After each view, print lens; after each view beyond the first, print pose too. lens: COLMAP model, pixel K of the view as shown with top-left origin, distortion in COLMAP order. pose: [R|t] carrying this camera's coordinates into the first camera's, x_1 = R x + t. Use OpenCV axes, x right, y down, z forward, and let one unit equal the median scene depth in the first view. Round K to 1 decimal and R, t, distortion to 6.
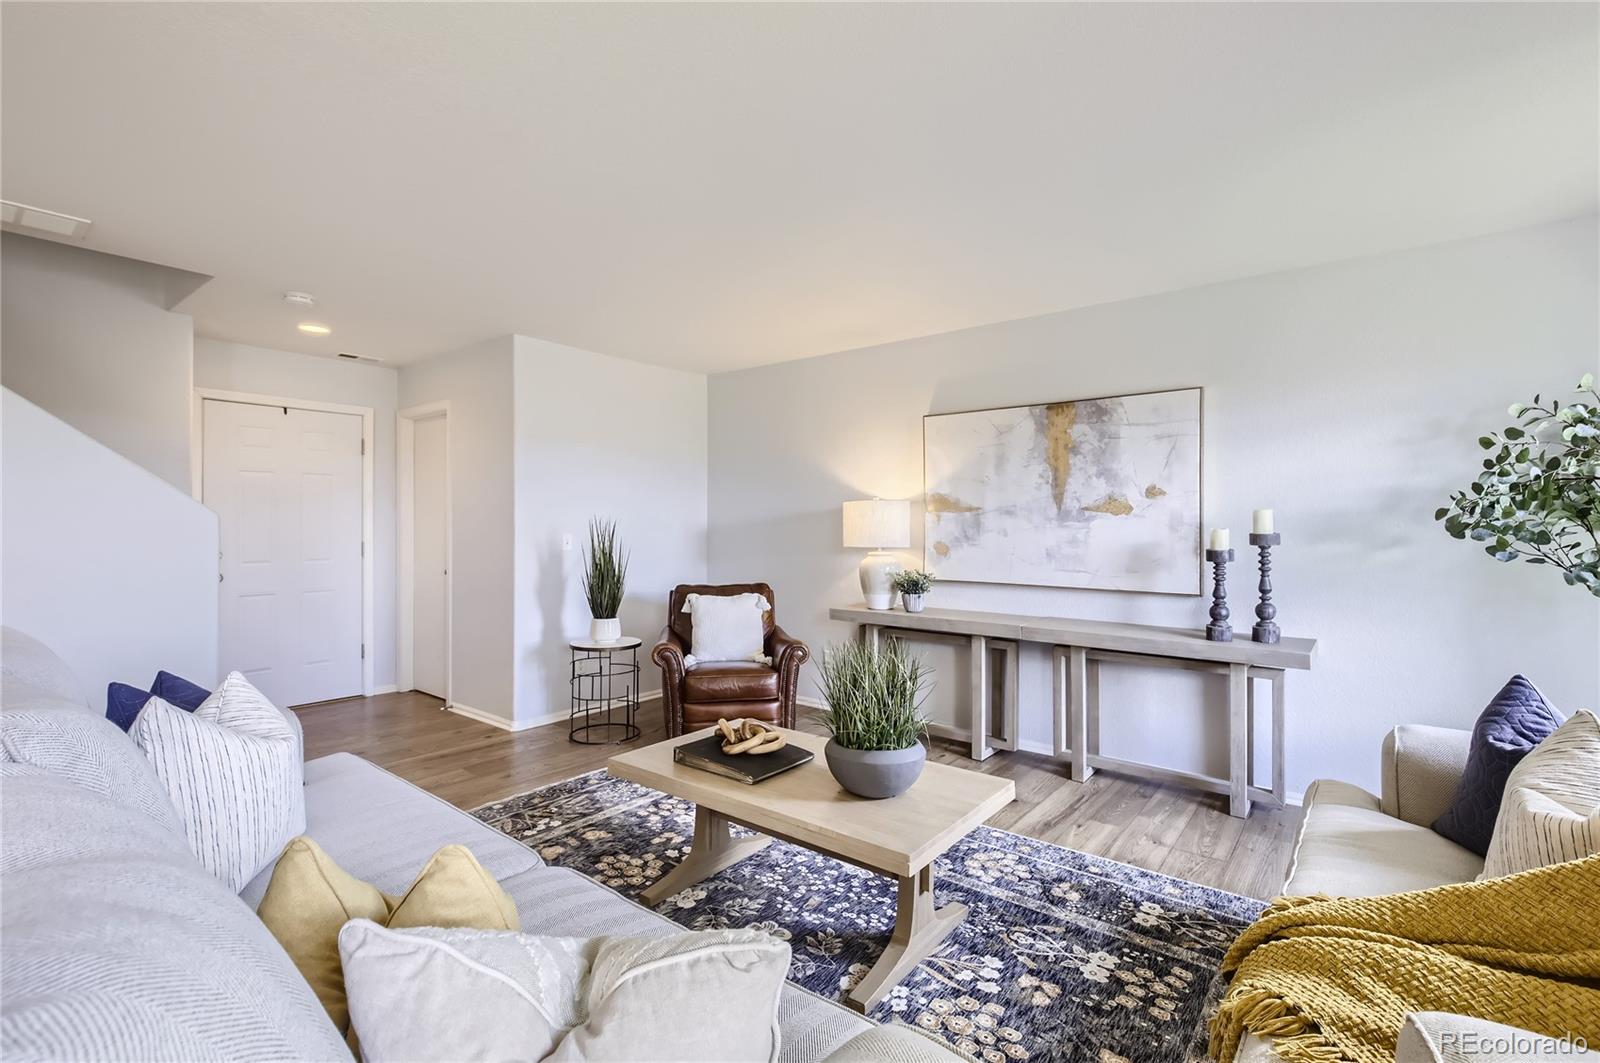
lens RADIAL K [[723.9, 0, 800.3], [0, 723.9, 534.8], [0, 0, 1]] dist [0.000327, 0.003848]
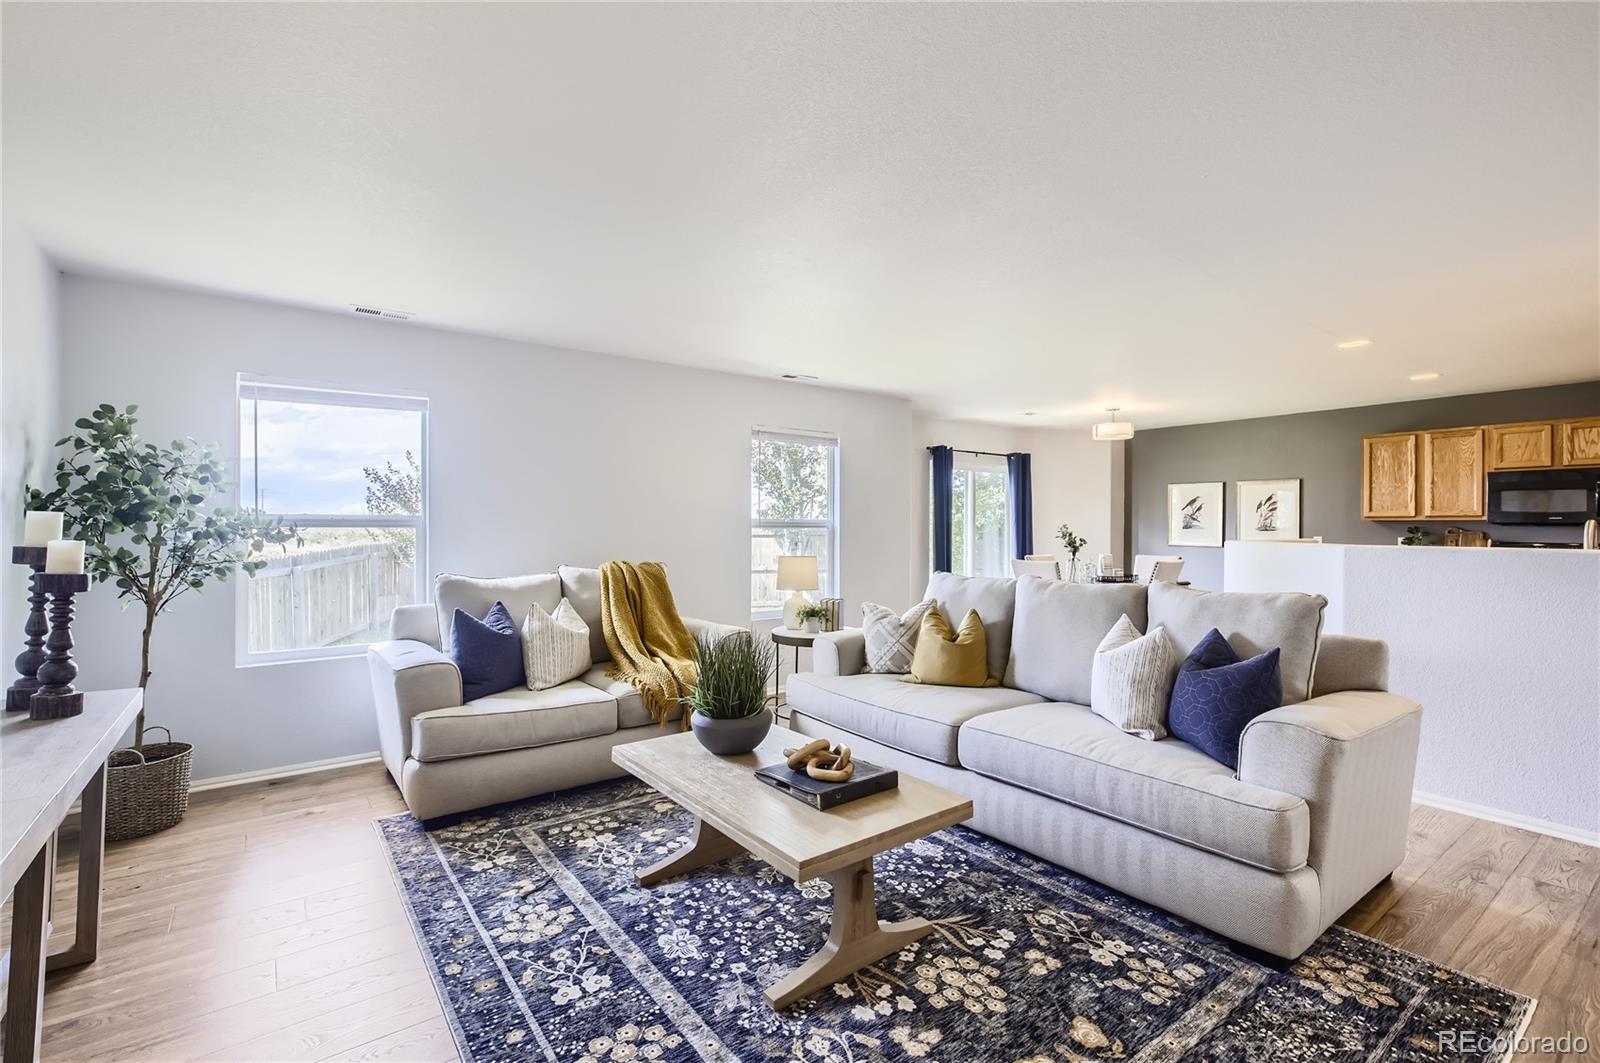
lens RADIAL K [[723.9, 0, 807.4], [0, 723.9, 525.6], [0, 0, 1]] dist [0.000327, 0.003848]
pose [[-0.969432, -0.006094, 0.245285, -0.199806], [-0.002539, 0.999887, 0.014806, -0.029794], [-0.245348, 0.013731, -0.969338, 1.335292]]
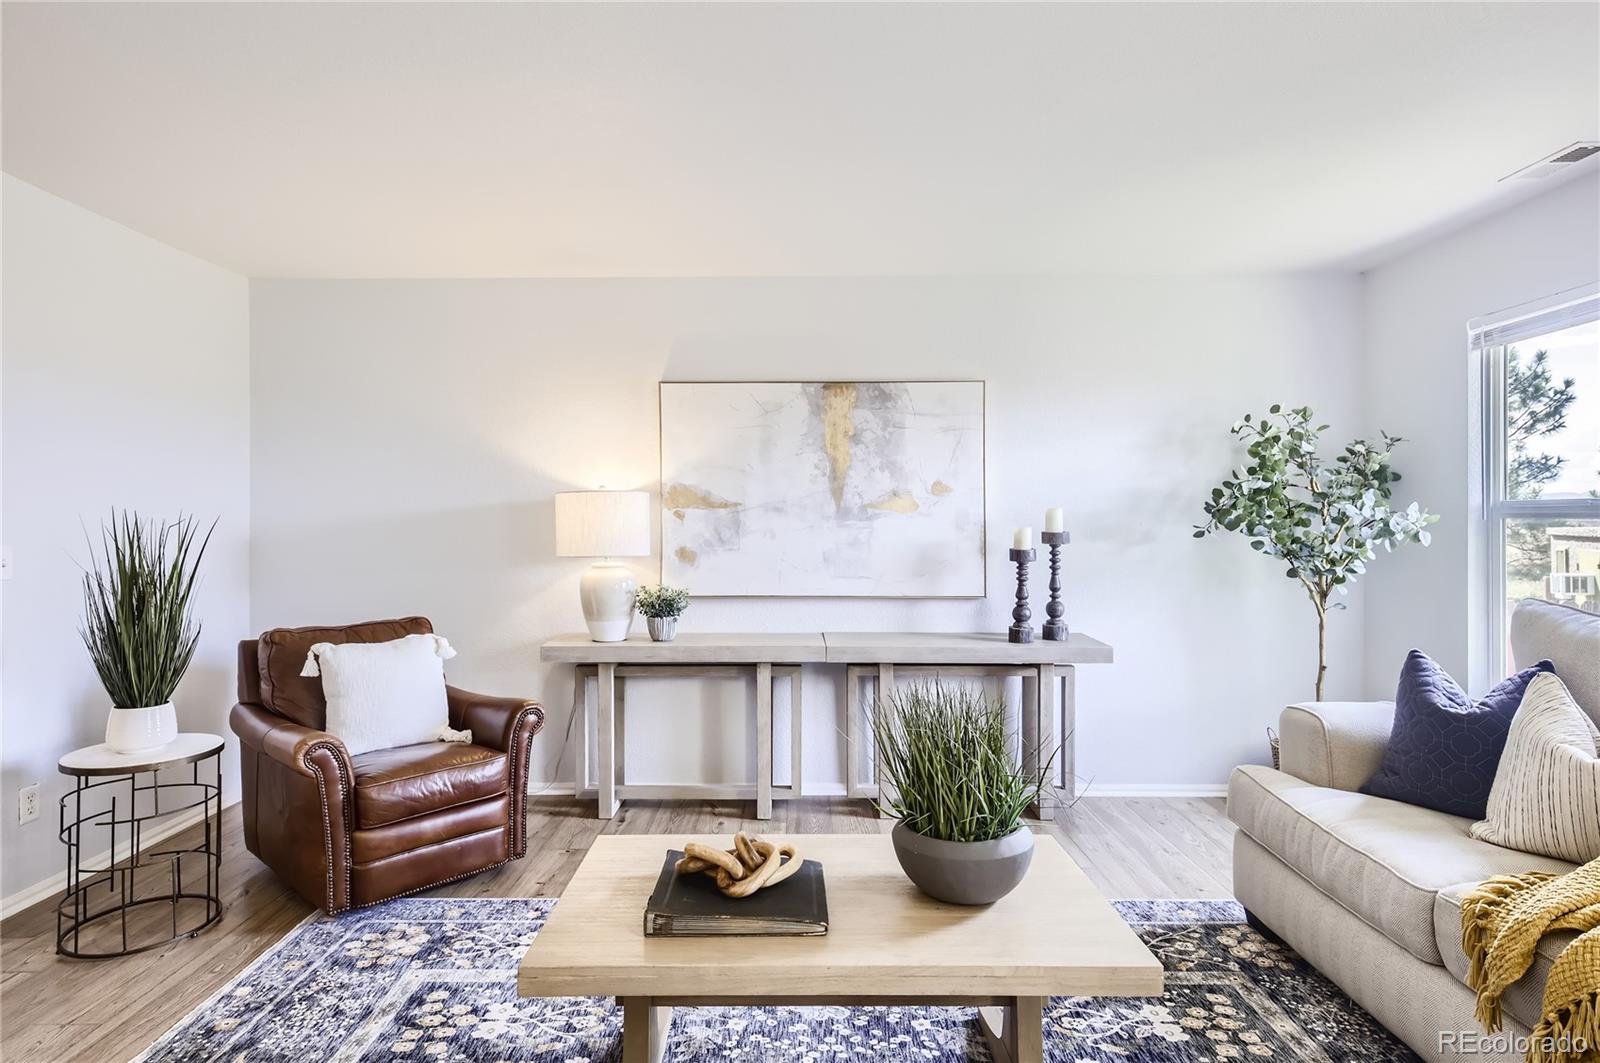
lens RADIAL K [[853.4, 0, 784.8], [0, 853.4, 526.4], [0, 0, 1]] dist [0.009480, -0.002067]
pose [[0.787017, -0.005998, 0.616902, -0.348043], [0.012320, 0.999906, -0.005995, -0.006309], [-0.616808, 0.012319, 0.787017, 0.265466]]
